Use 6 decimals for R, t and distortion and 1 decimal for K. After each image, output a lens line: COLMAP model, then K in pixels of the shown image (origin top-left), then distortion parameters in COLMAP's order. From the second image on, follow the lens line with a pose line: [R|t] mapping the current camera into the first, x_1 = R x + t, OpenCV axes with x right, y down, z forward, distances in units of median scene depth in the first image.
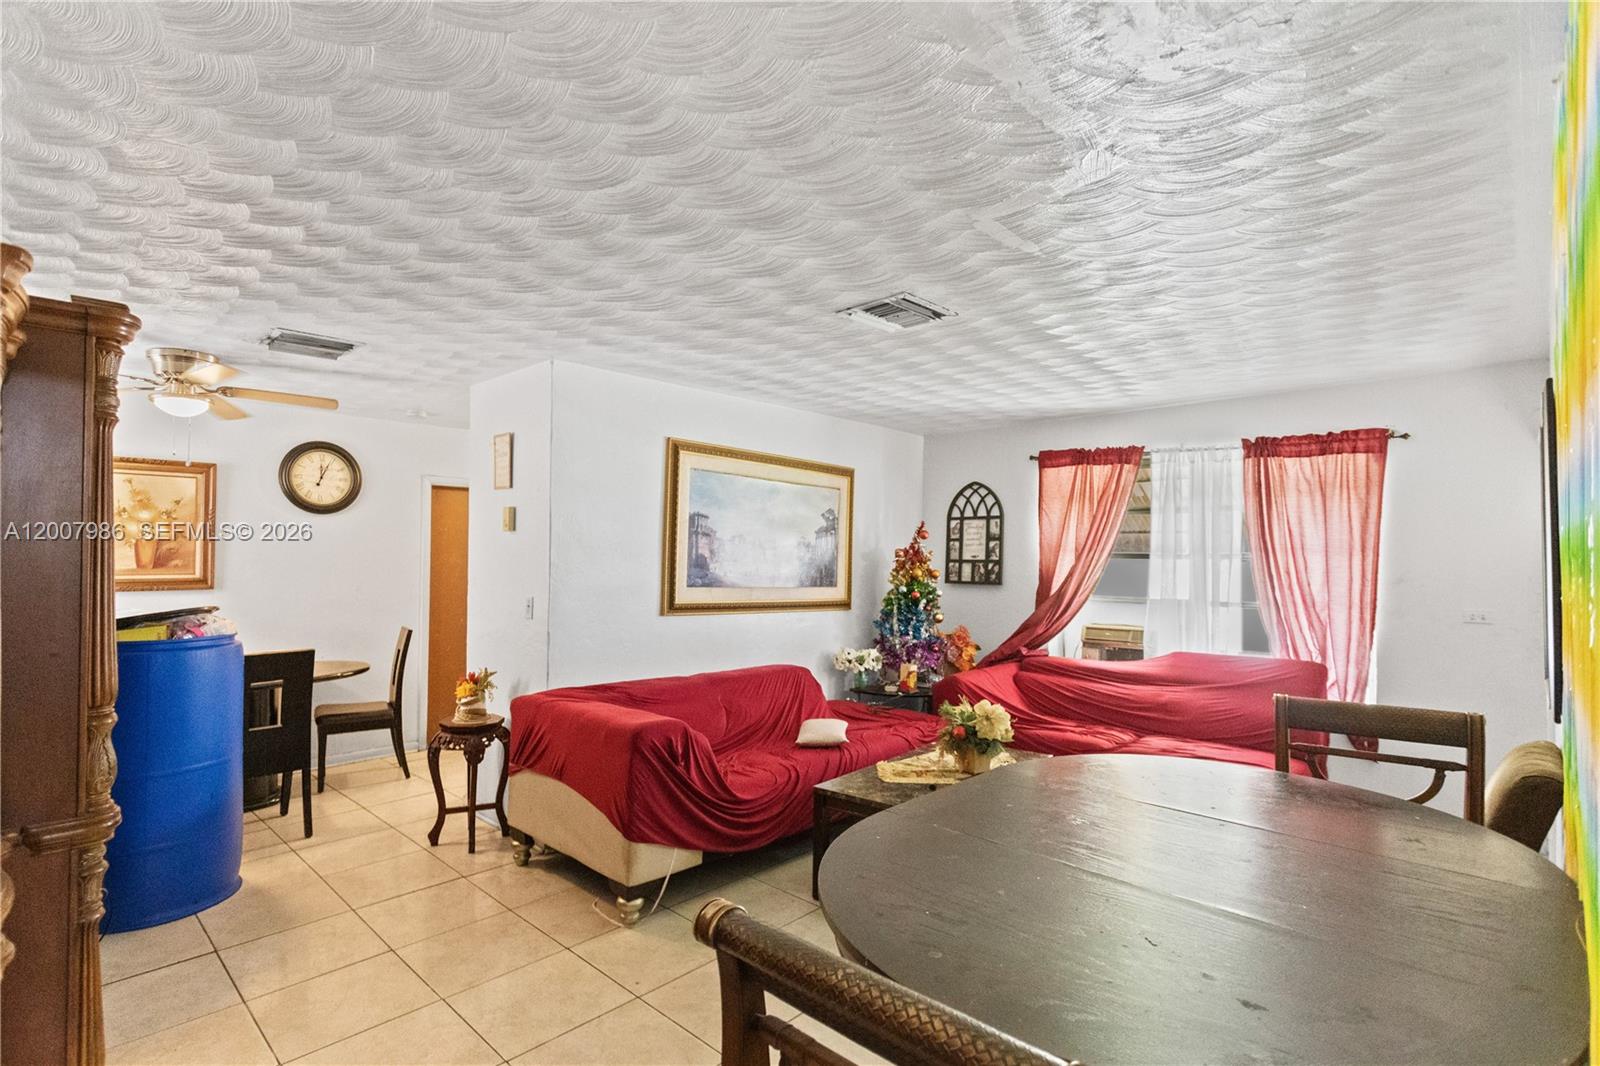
lens RADIAL K [[781.8, 0, 799.8], [0, 781.8, 547.3], [0, 0, 1]] dist [0.000858, -0.000107]
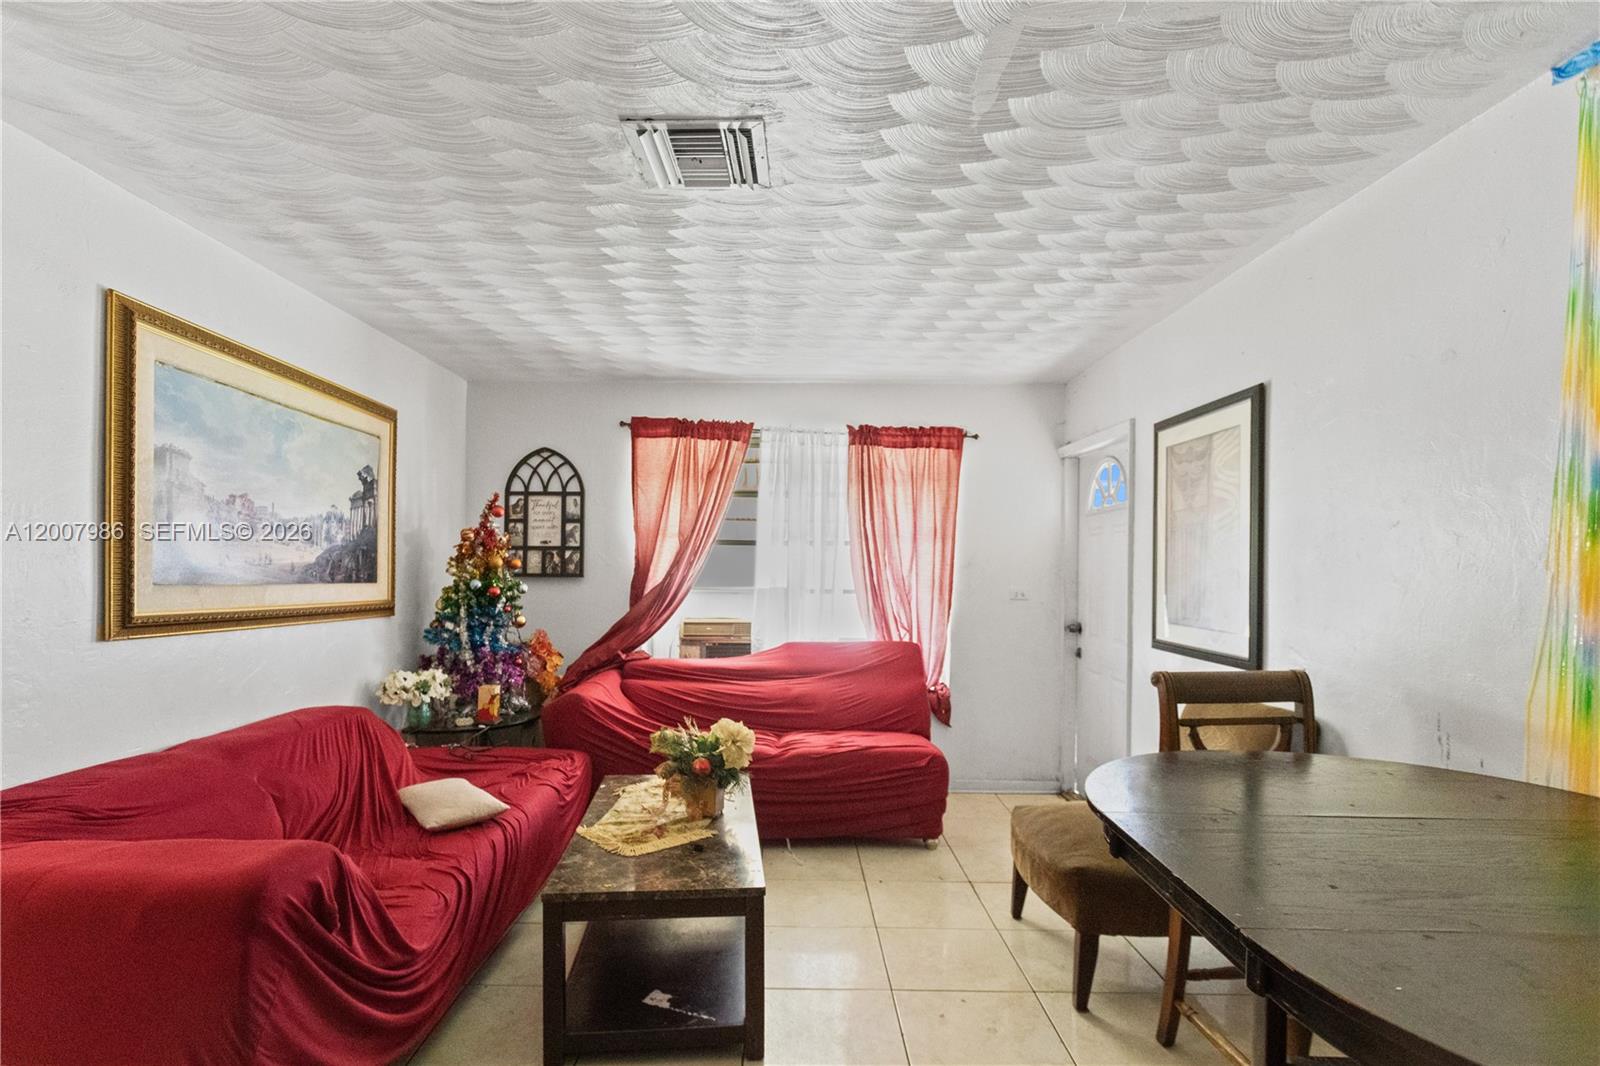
lens RADIAL K [[806.7, 0, 794.0], [0, 806.7, 579.0], [0, 0, 1]] dist [0.001036, 0.000872]
pose [[0.728204, -0.016362, 0.685165, -0.173142], [-0.010180, 0.999346, 0.034684, 0.020284], [-0.685285, -0.032232, 0.727561, 0.257997]]
